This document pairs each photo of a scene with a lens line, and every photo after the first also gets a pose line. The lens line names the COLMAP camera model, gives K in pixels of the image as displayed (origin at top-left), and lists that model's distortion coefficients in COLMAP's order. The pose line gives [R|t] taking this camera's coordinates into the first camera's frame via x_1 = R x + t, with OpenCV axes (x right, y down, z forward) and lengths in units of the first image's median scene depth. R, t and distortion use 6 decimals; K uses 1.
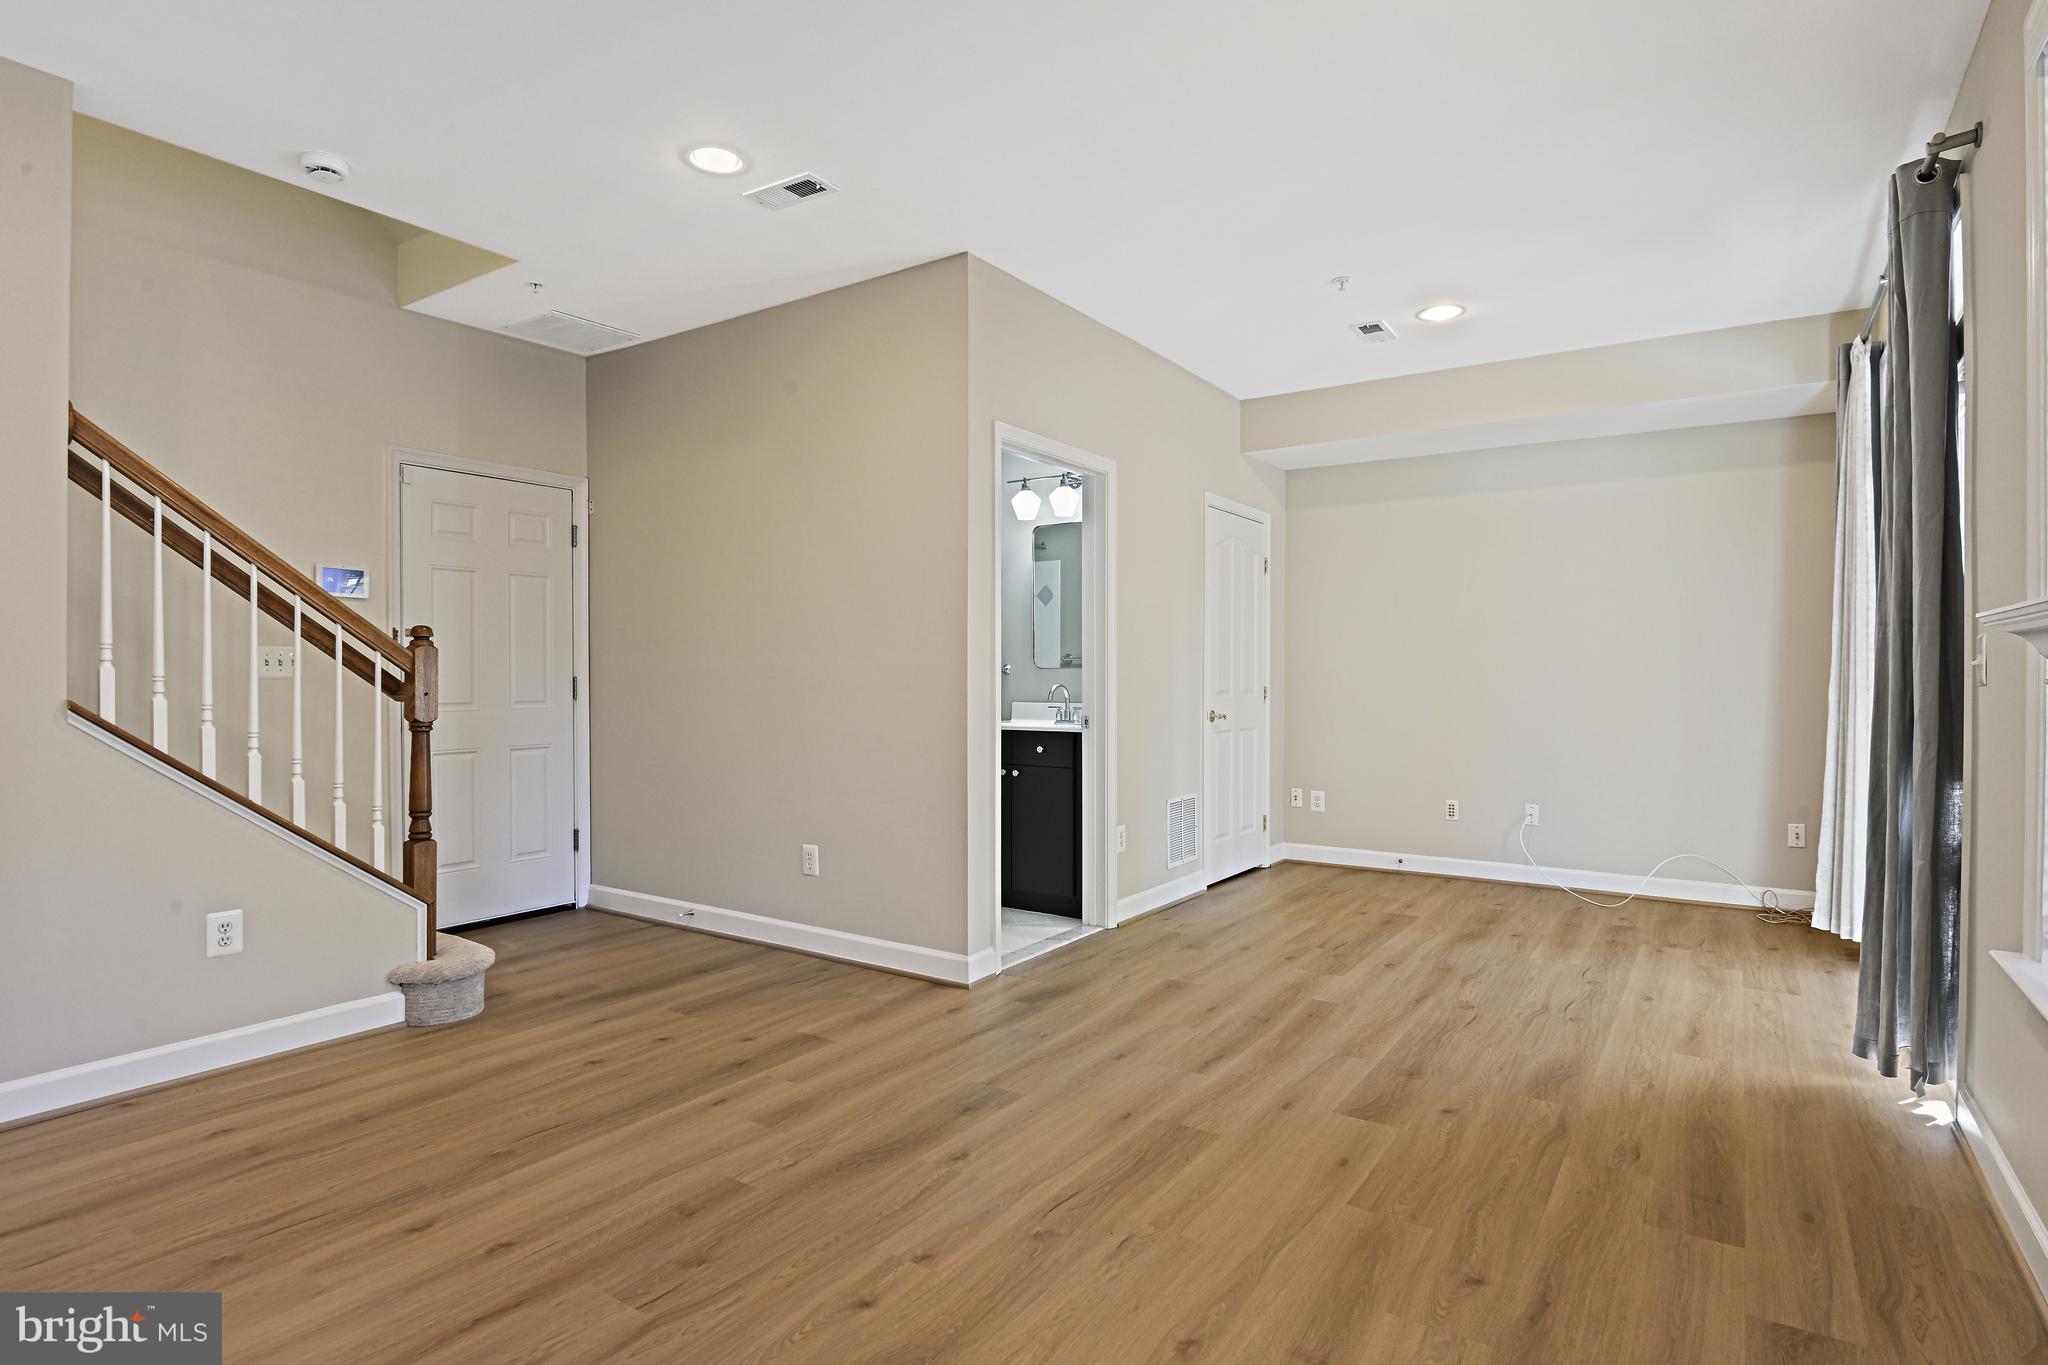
lens RADIAL K [[1038.9, 0, 1012.1], [0, 1038.9, 681.1], [0, 0, 1]] dist [-0.017289, -0.003072]
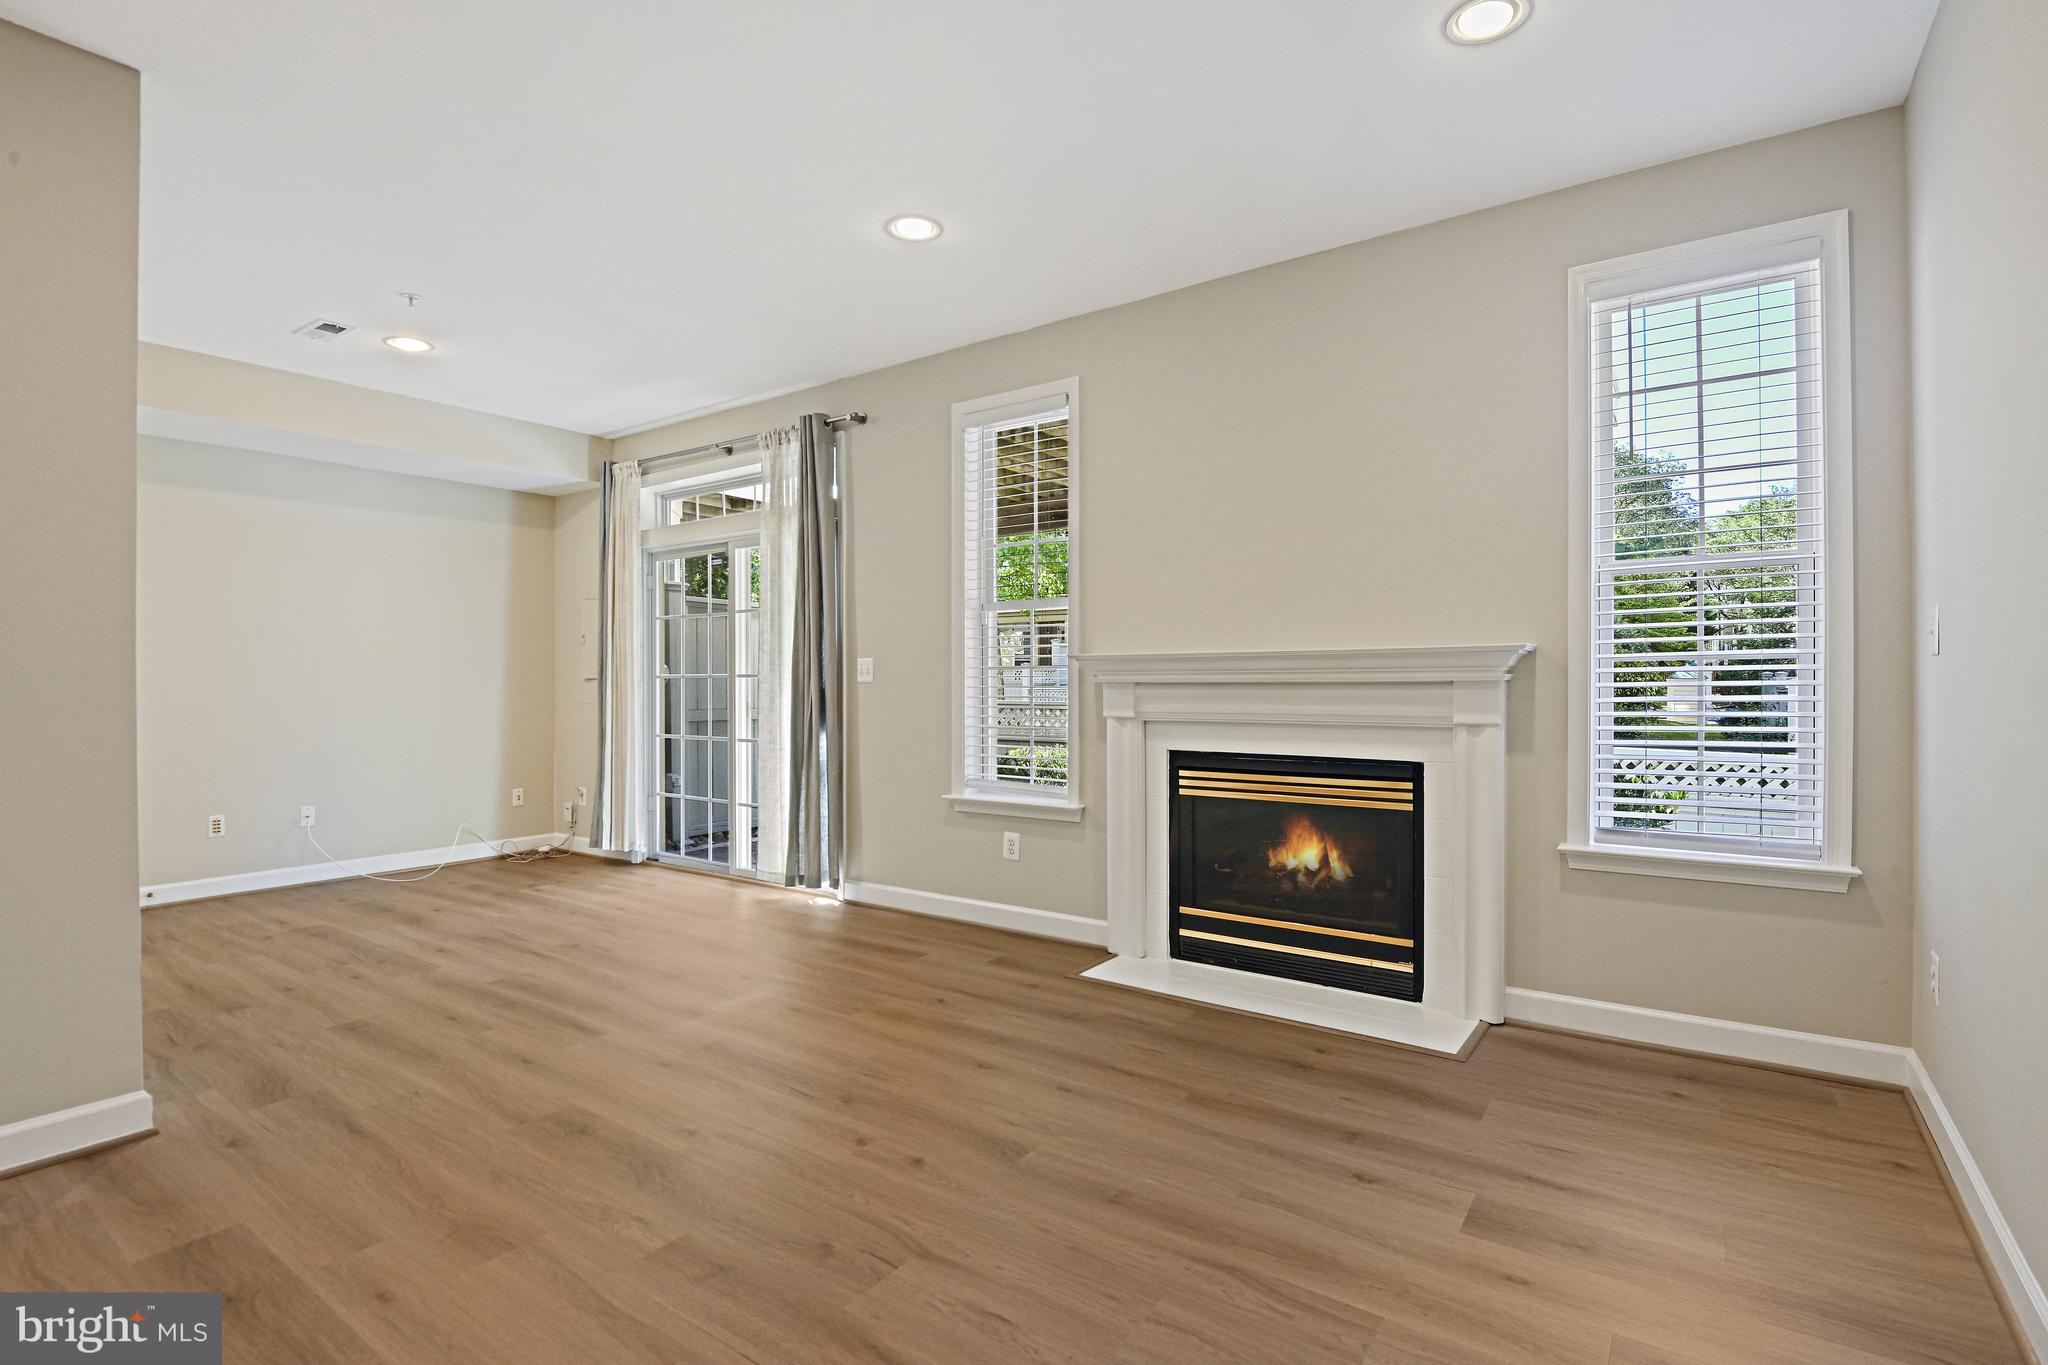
lens RADIAL K [[957.2, 0, 1008.3], [0, 957.2, 680.8], [0, 0, 1]] dist [-0.016271, -0.001771]
pose [[0.040841, -0.002590, 0.999162, -0.703206], [0.010040, 0.999947, 0.002182, -0.002118], [-0.999115, 0.009943, 0.040865, 0.436306]]
